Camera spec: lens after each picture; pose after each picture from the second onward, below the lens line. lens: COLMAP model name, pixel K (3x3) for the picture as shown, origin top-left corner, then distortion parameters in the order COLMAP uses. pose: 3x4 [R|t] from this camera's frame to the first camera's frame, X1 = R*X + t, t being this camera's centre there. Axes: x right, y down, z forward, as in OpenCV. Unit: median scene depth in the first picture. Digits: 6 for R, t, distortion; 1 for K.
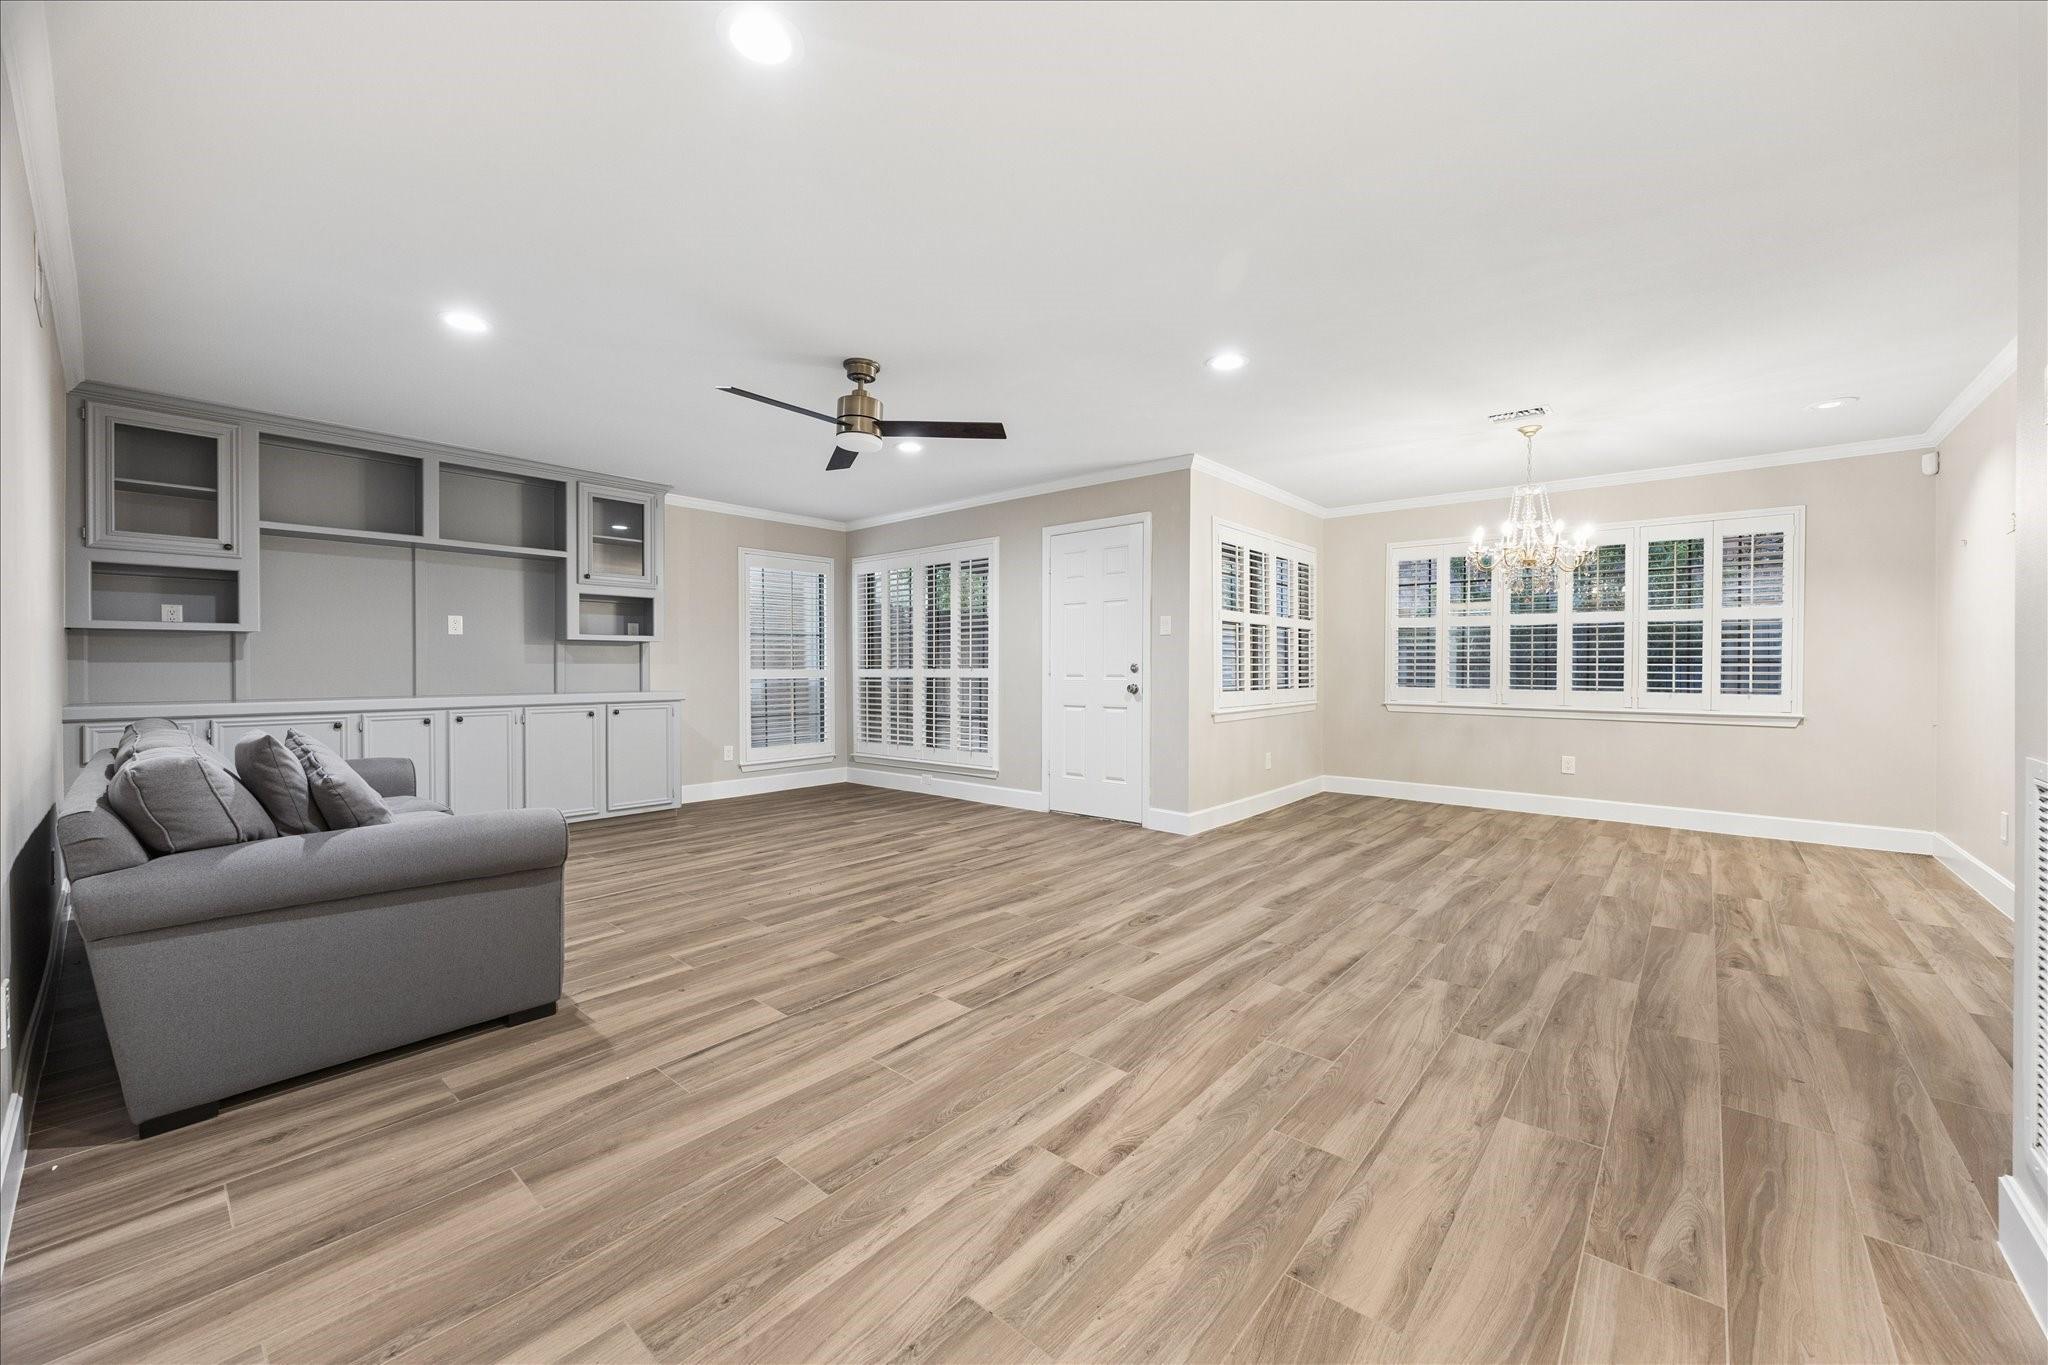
lens RADIAL K [[789.1, 0, 1029.1], [0, 789.1, 671.4], [0, 0, 1]] dist [0.000515, 0.000316]
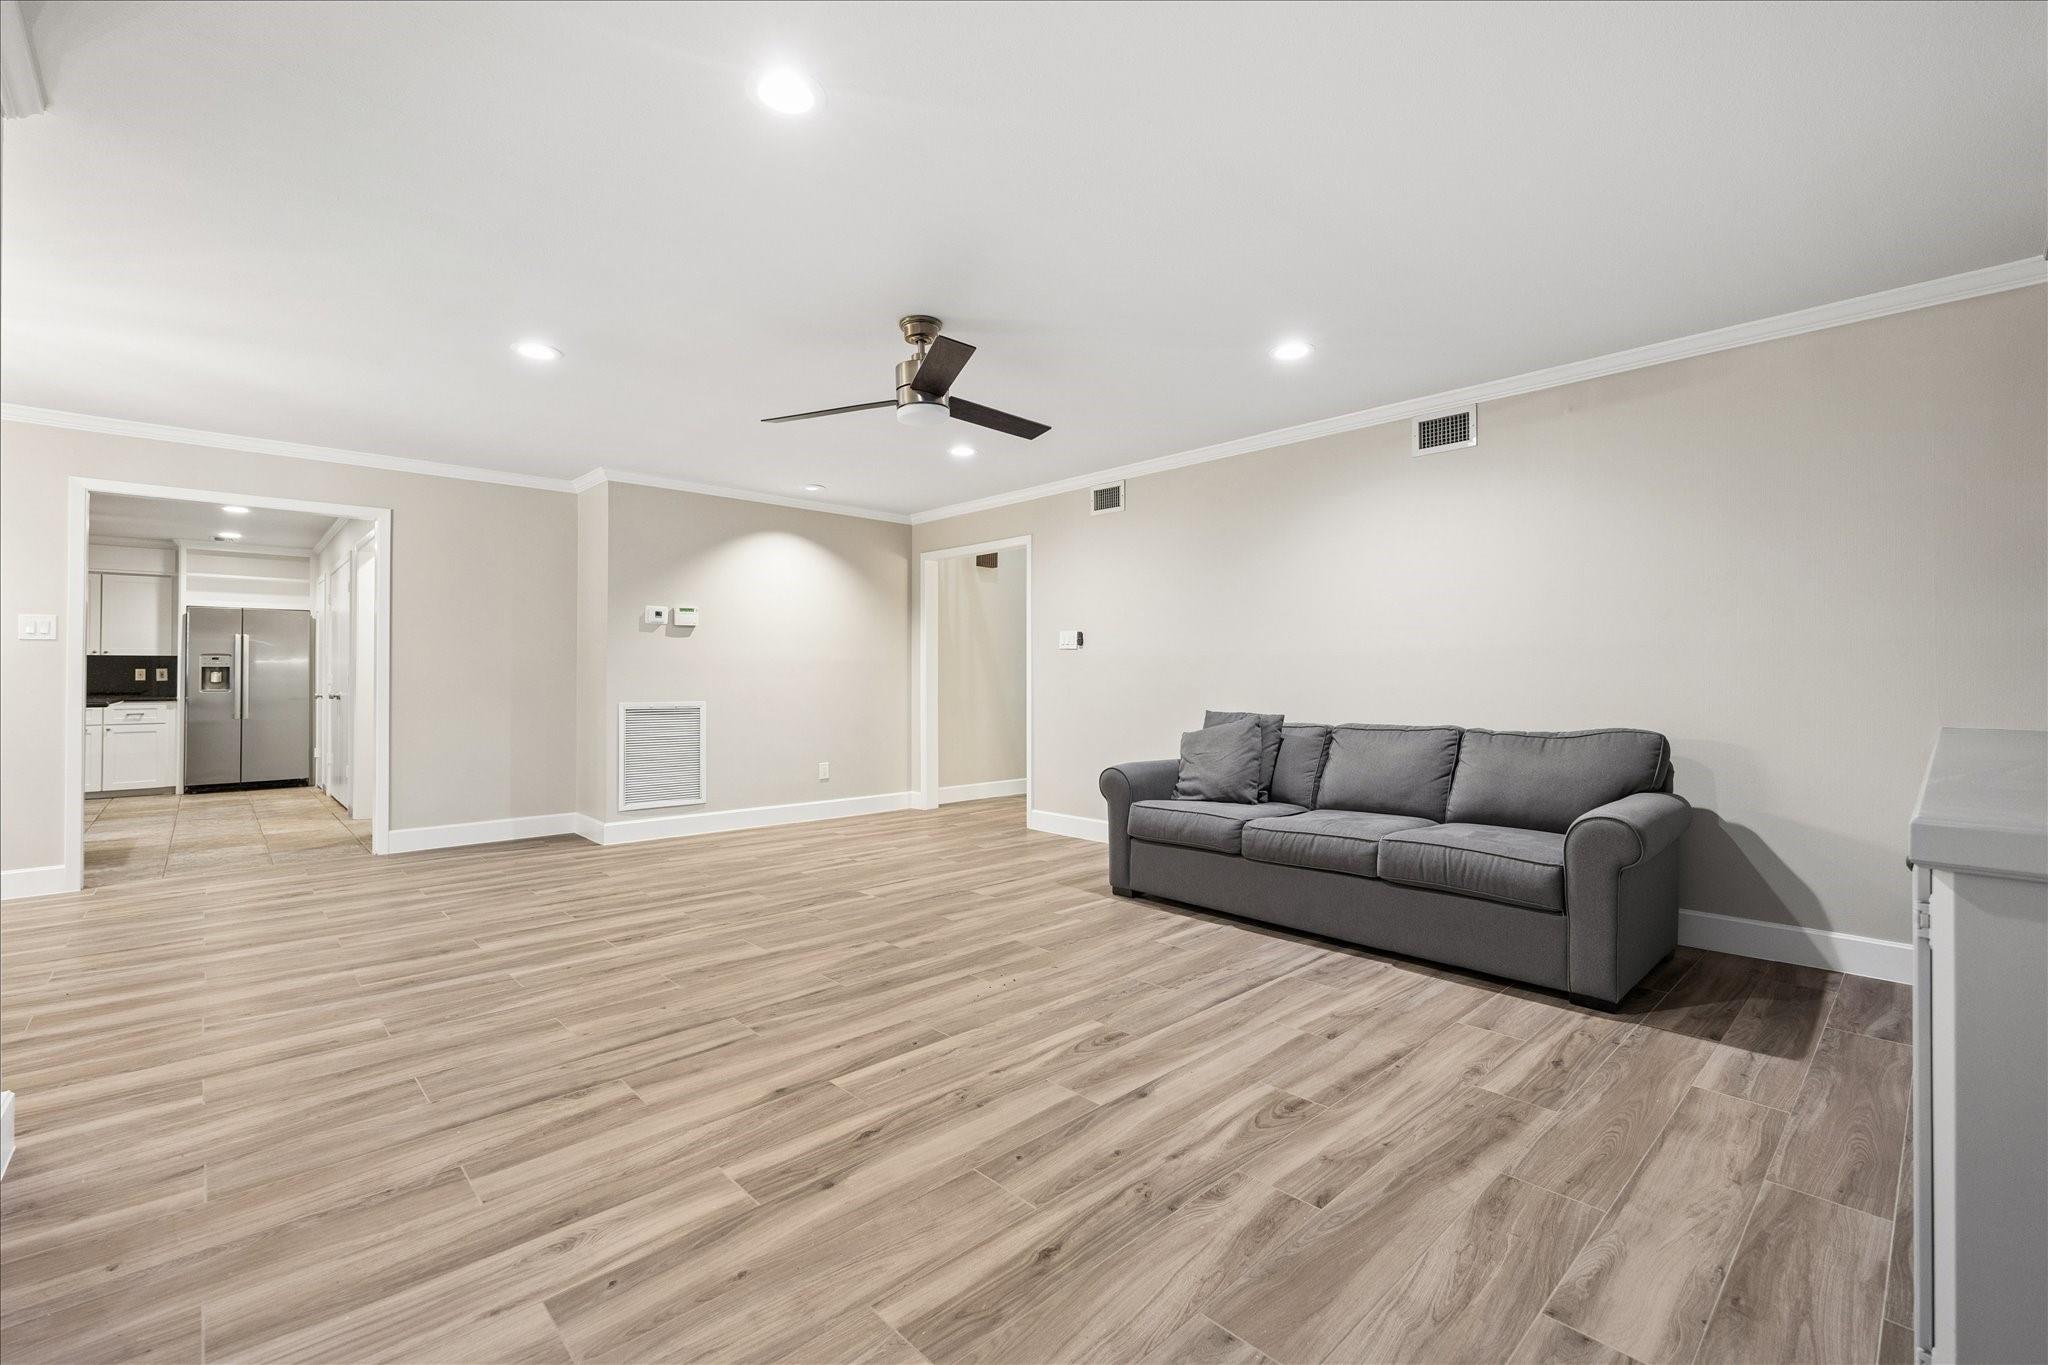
lens RADIAL K [[881.6, 0, 1032.6], [0, 881.6, 663.1], [0, 0, 1]] dist [-0.000677, -0.000092]
pose [[-0.994878, 0.003610, 0.101018, -0.399178], [0.002324, 0.999915, -0.012852, -0.006994], [-0.101056, -0.012551, -0.994802, 1.802495]]
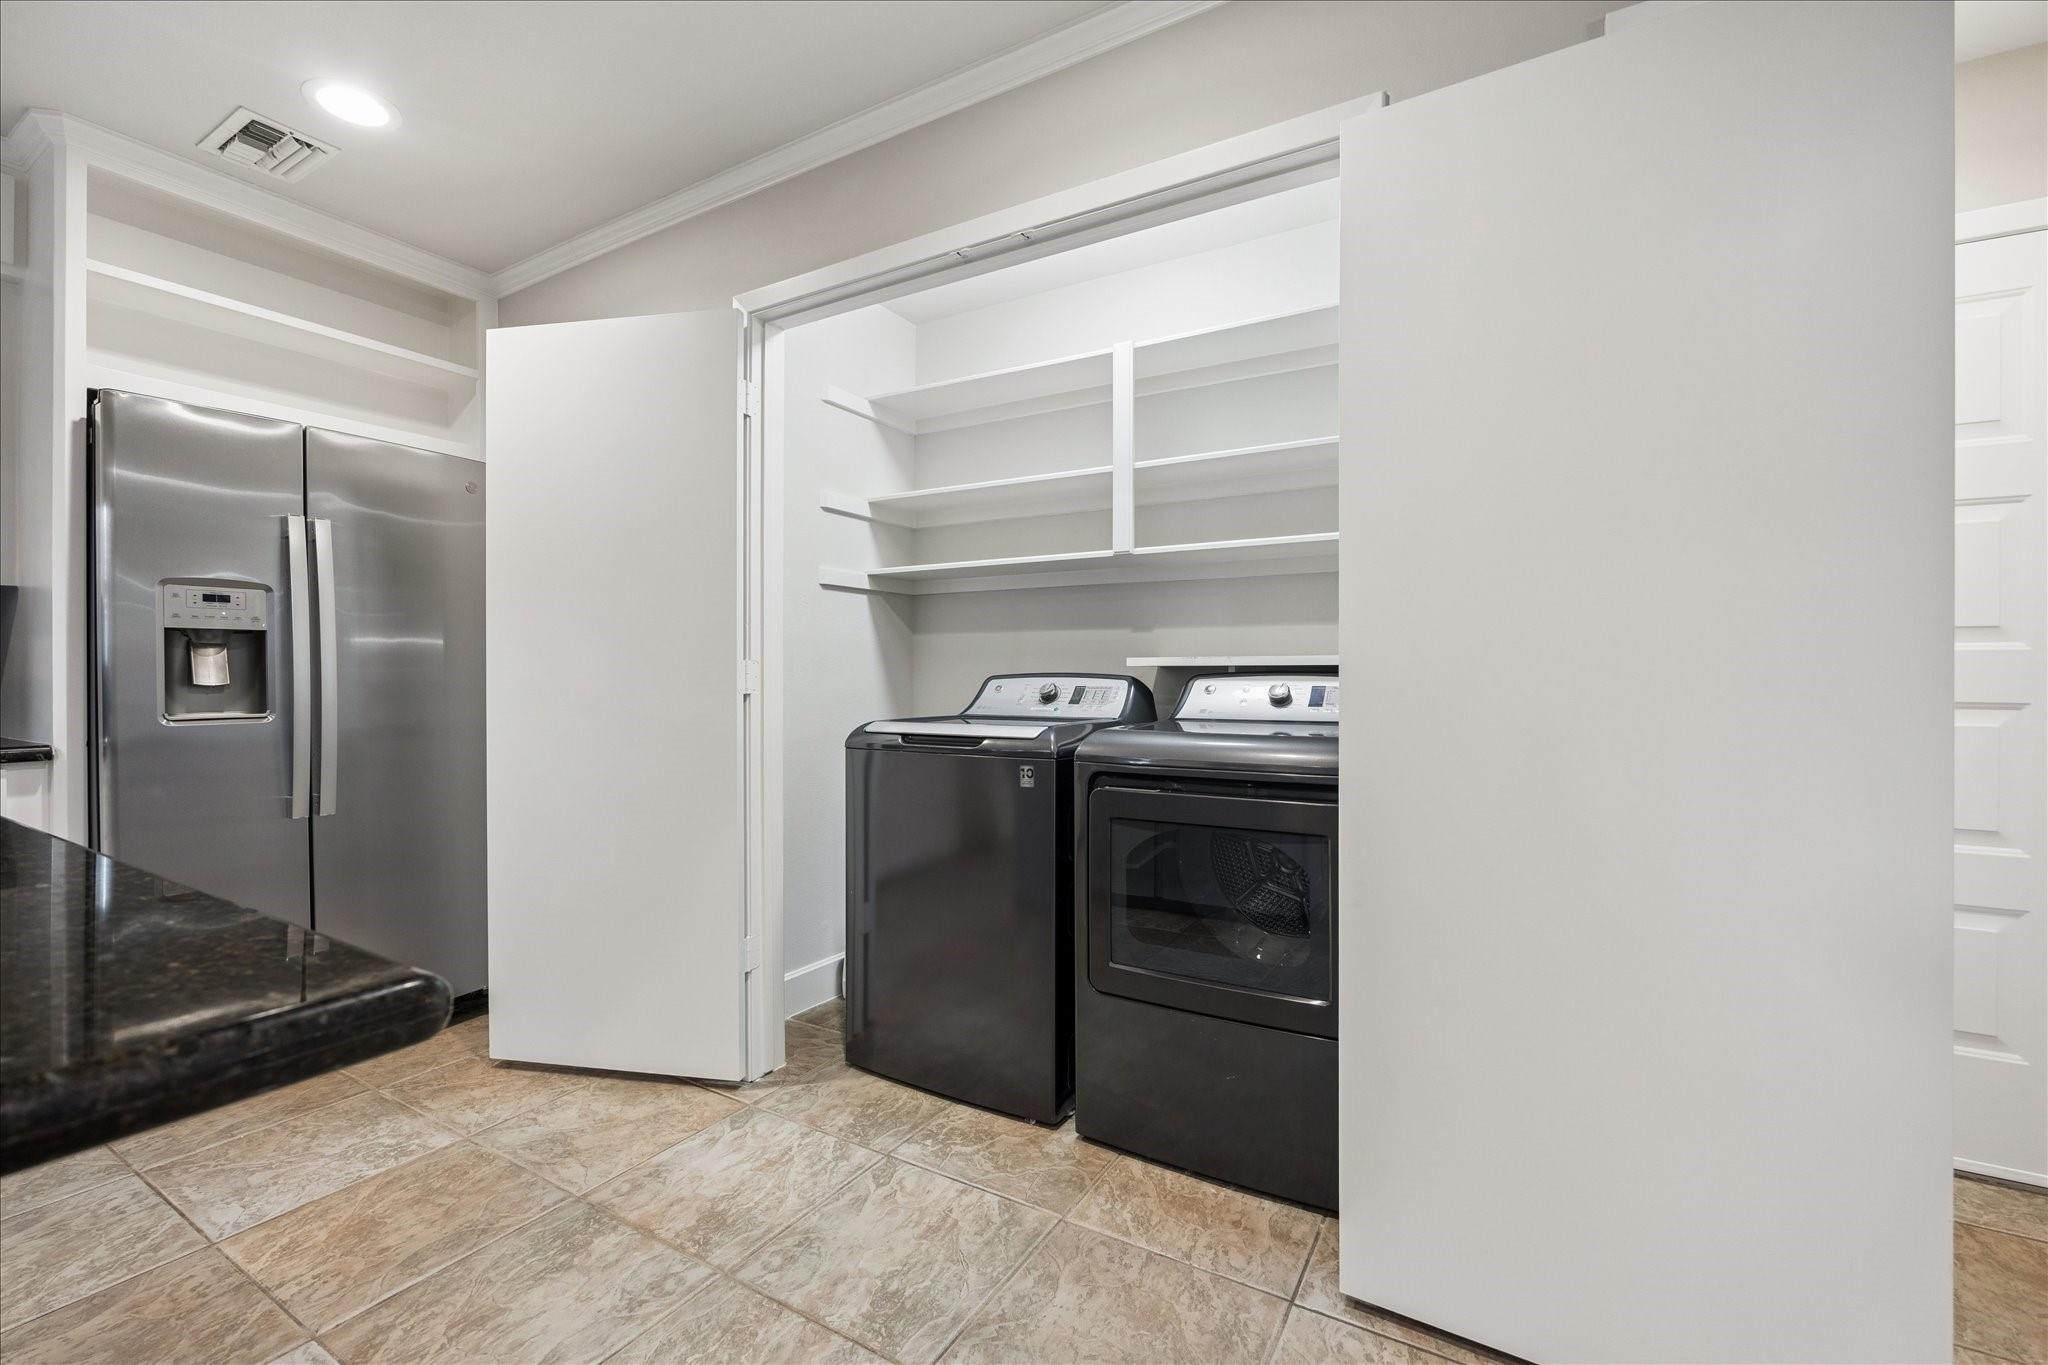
lens RADIAL K [[869.1, 0, 1037.4], [0, 869.1, 679.8], [0, 0, 1]] dist [-0.000818, 0.000046]
pose [[-0.984880, -0.004408, -0.173181, 1.438920], [-0.006021, 0.999943, 0.008790, -0.005340], [0.173132, 0.009699, -0.984851, 0.469301]]
